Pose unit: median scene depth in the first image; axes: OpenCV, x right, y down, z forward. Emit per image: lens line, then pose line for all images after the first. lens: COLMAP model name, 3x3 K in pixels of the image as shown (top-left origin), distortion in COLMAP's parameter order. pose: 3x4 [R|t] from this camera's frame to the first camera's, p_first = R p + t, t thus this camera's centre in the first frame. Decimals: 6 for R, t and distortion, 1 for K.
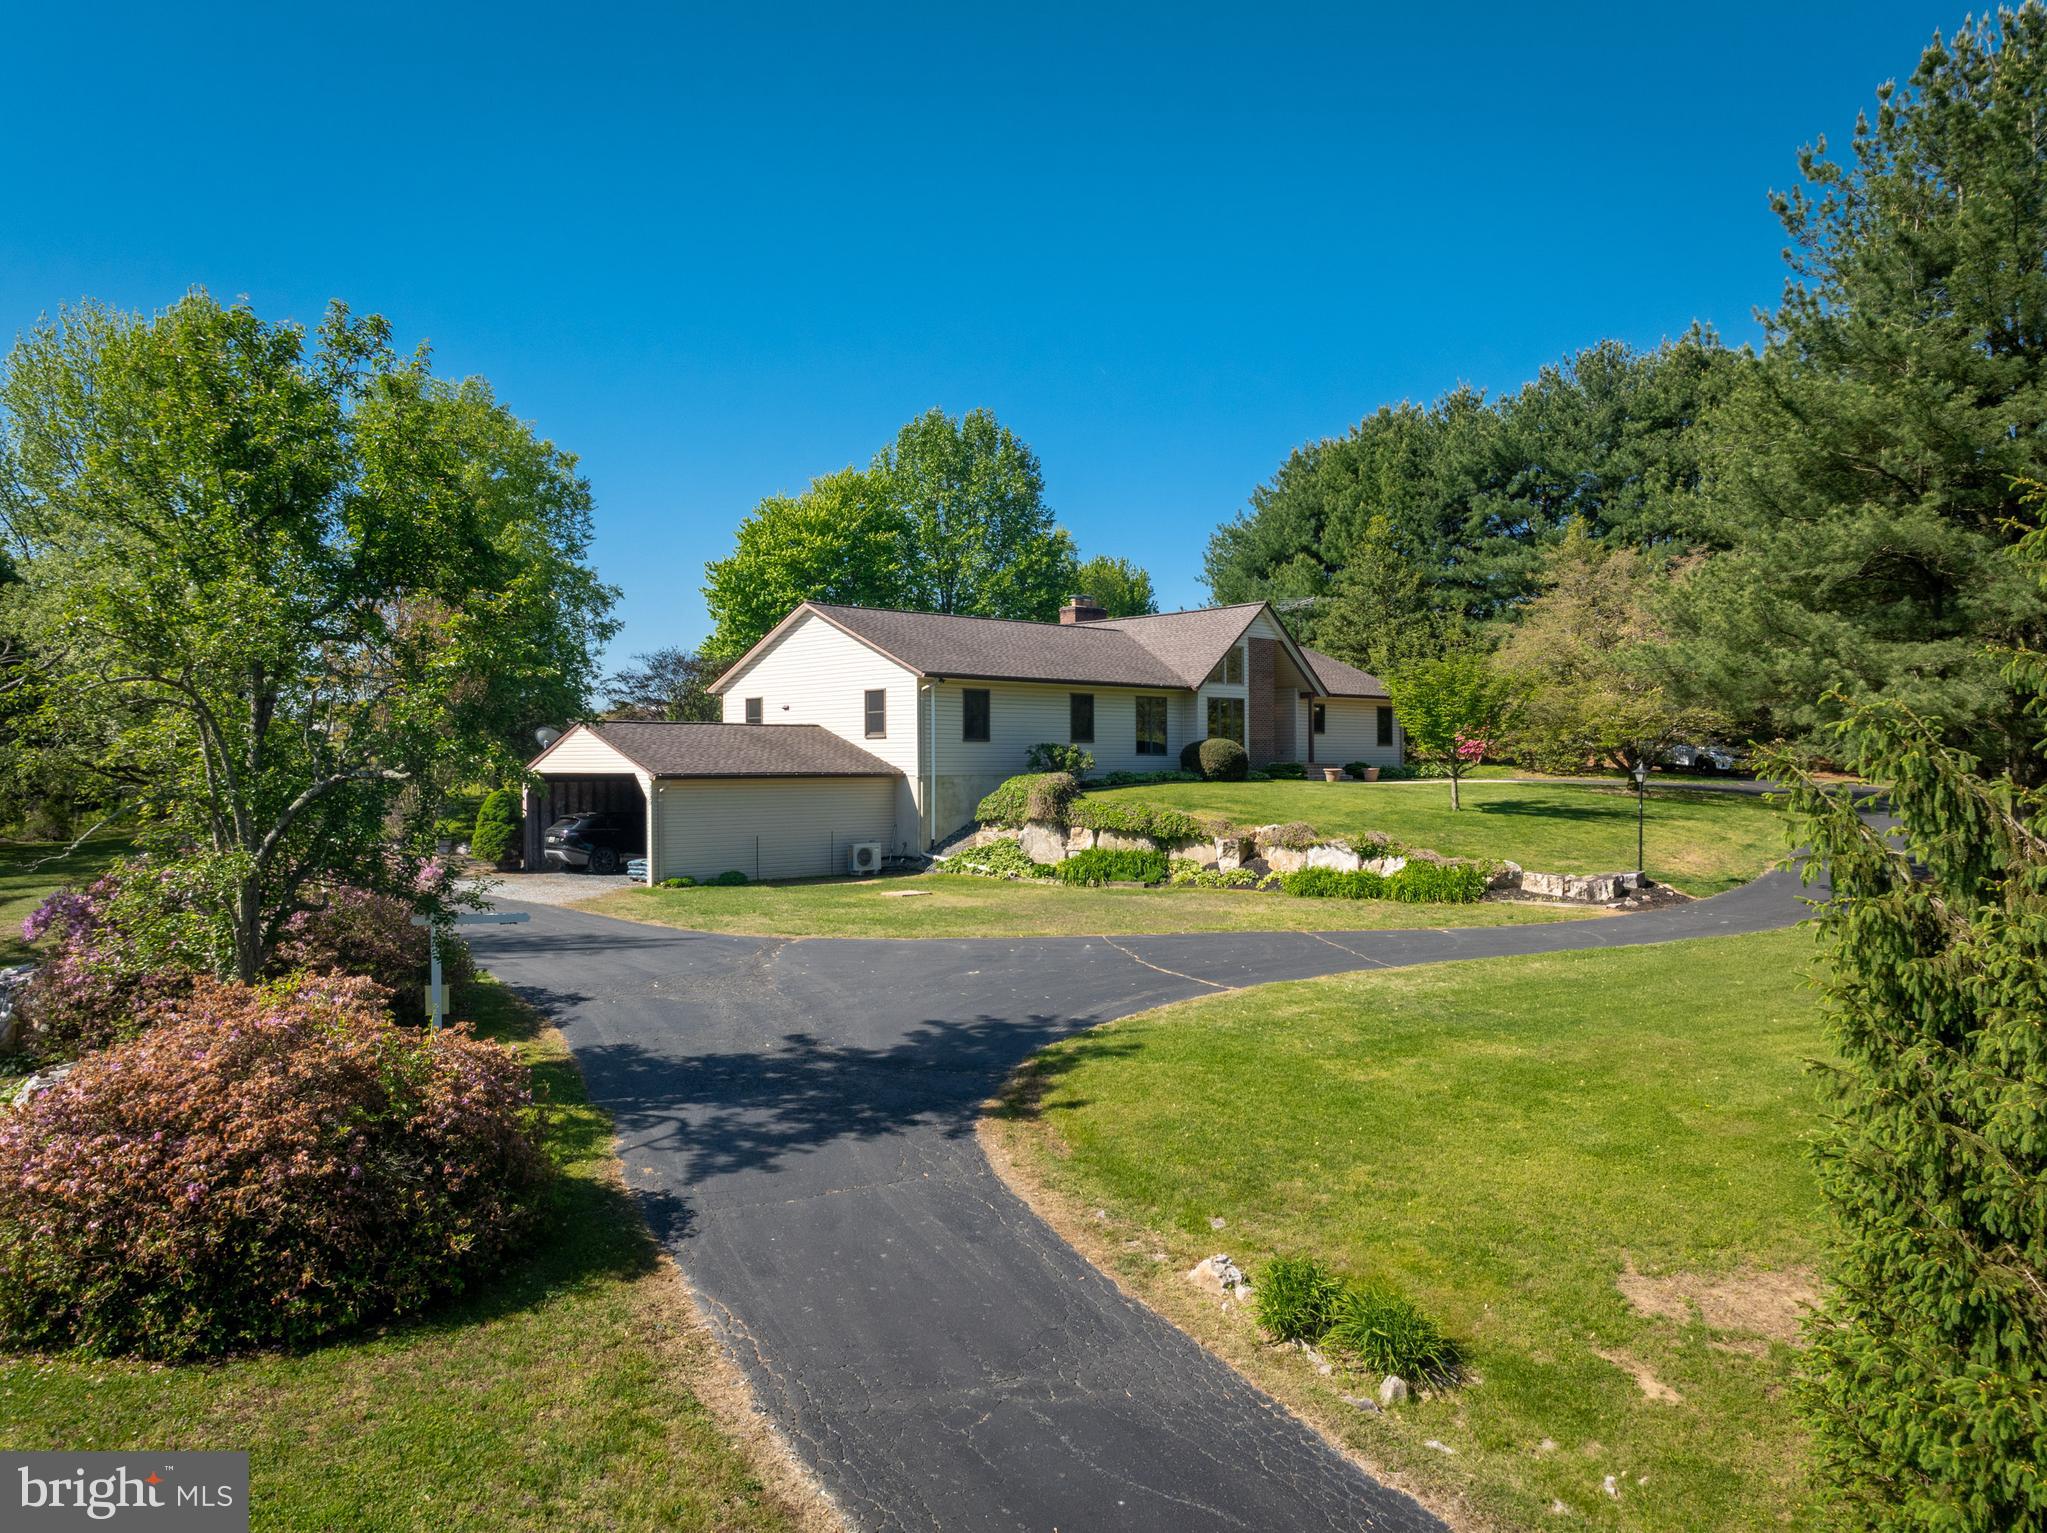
lens RADIAL K [[1442.2, 0, 1022.9], [0, 1442.2, 769.6], [0, 0, 1]] dist [-0.026917, 0.014358]
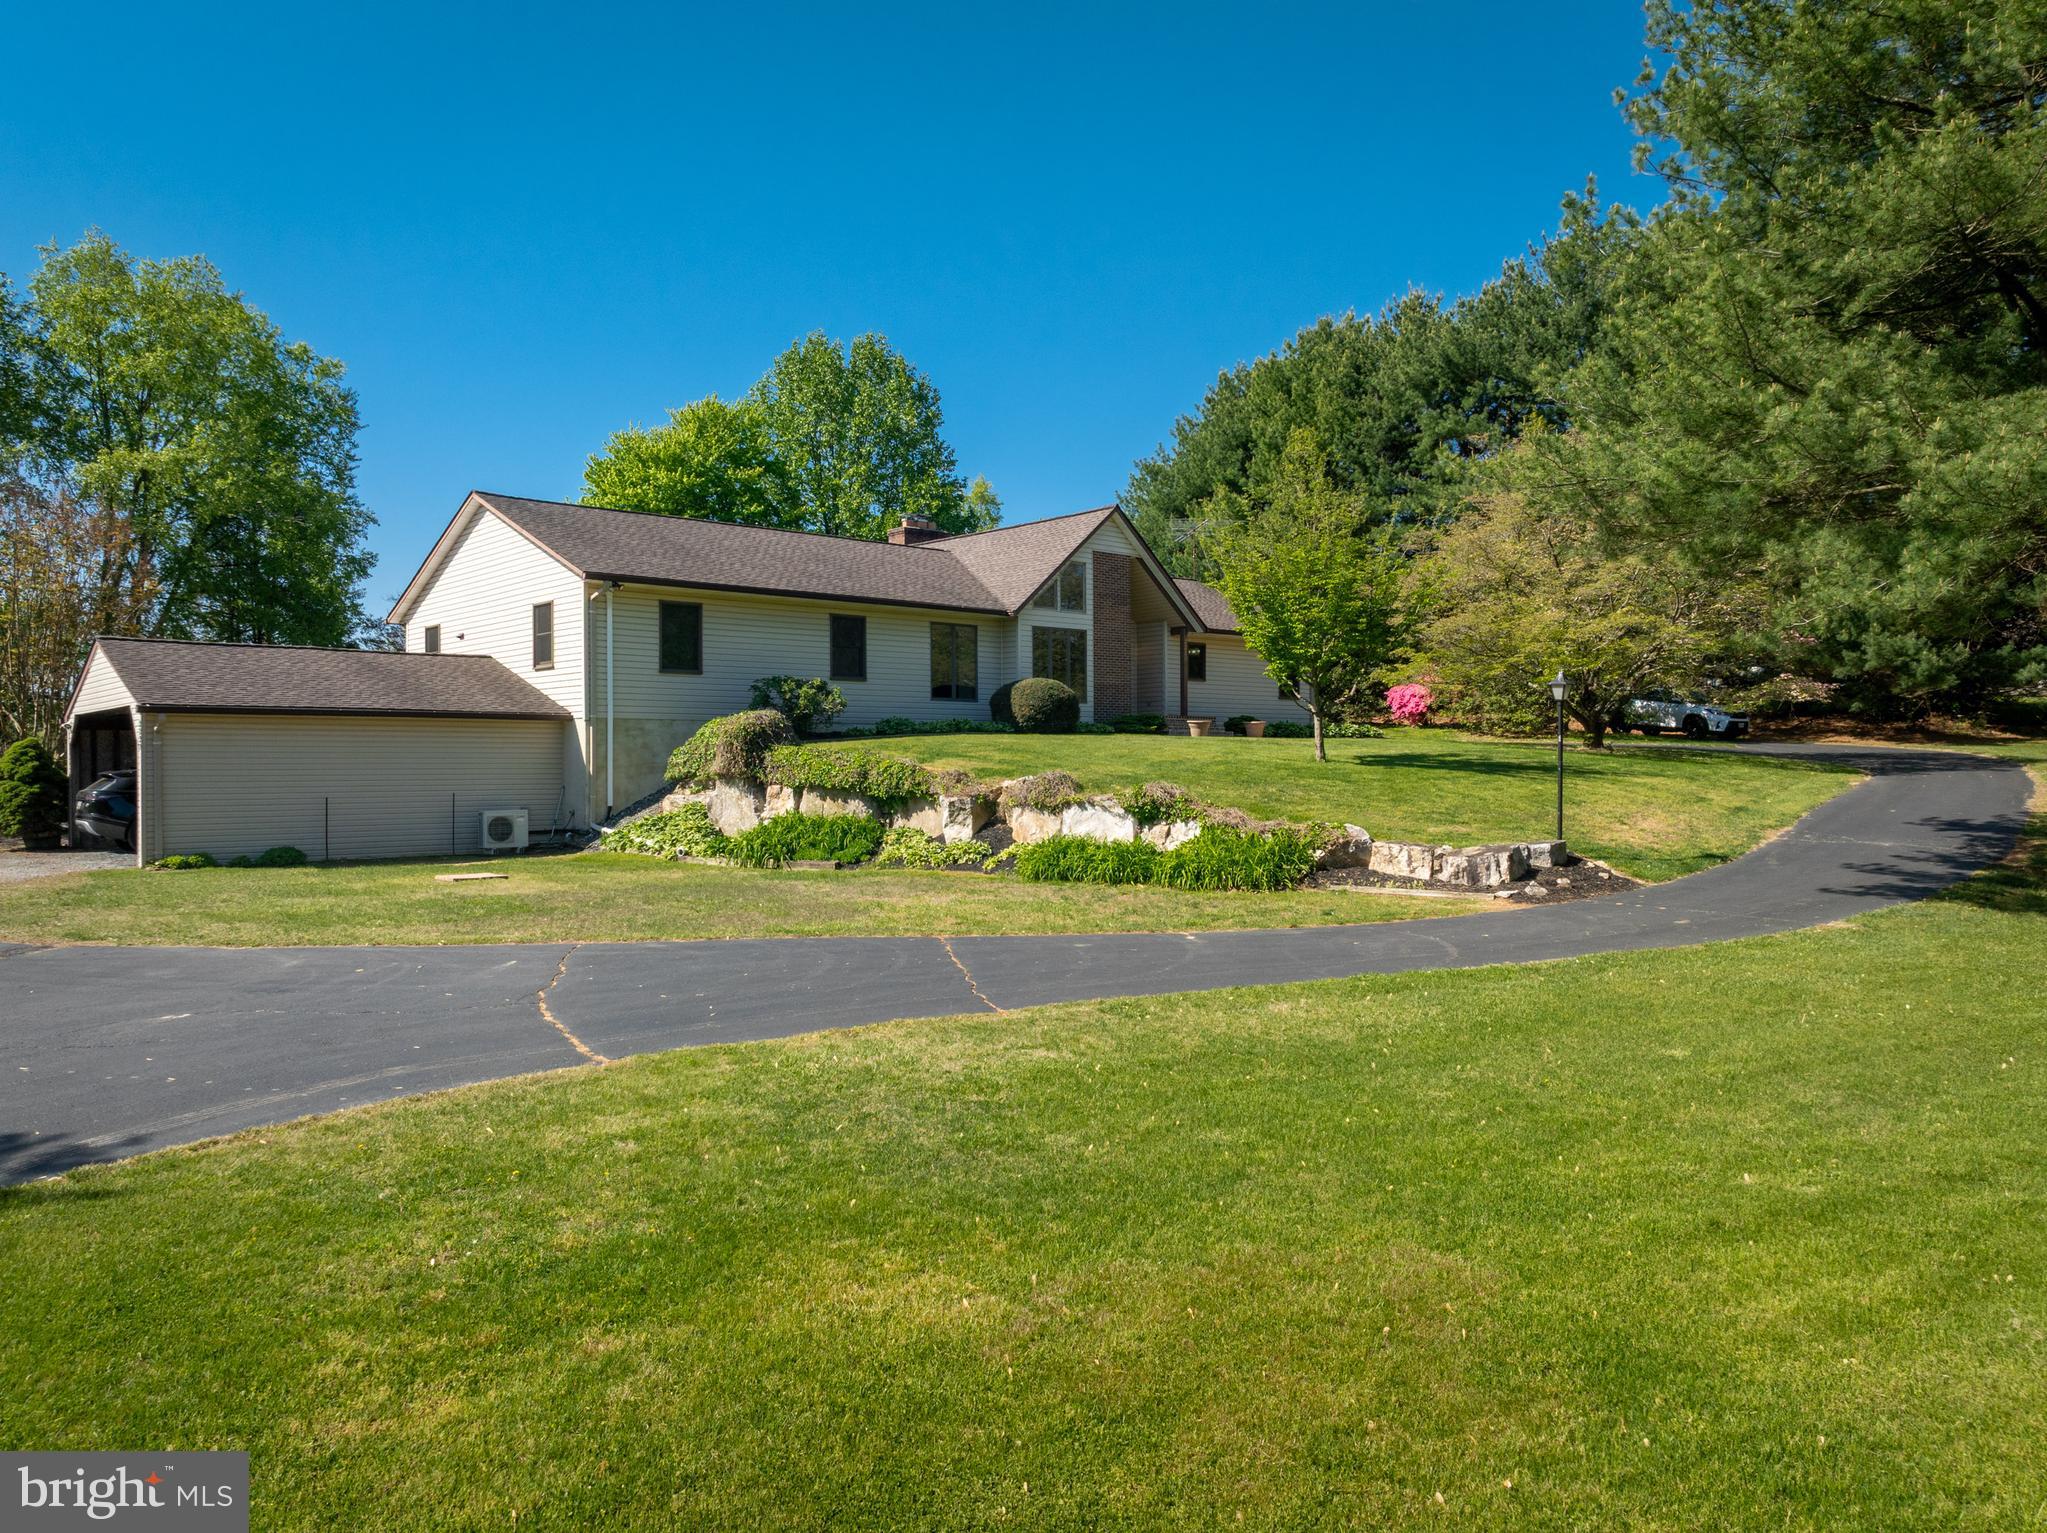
lens RADIAL K [[1442.2, 0, 1024.2], [0, 1442.2, 760.9], [0, 0, 1]] dist [-0.026917, 0.014358]
pose [[0.999974, 0.000037, -0.007252, 0.140955], [-0.000077, 0.999984, -0.005590, 0.027726], [0.007252, 0.005590, 0.999958, 0.259015]]
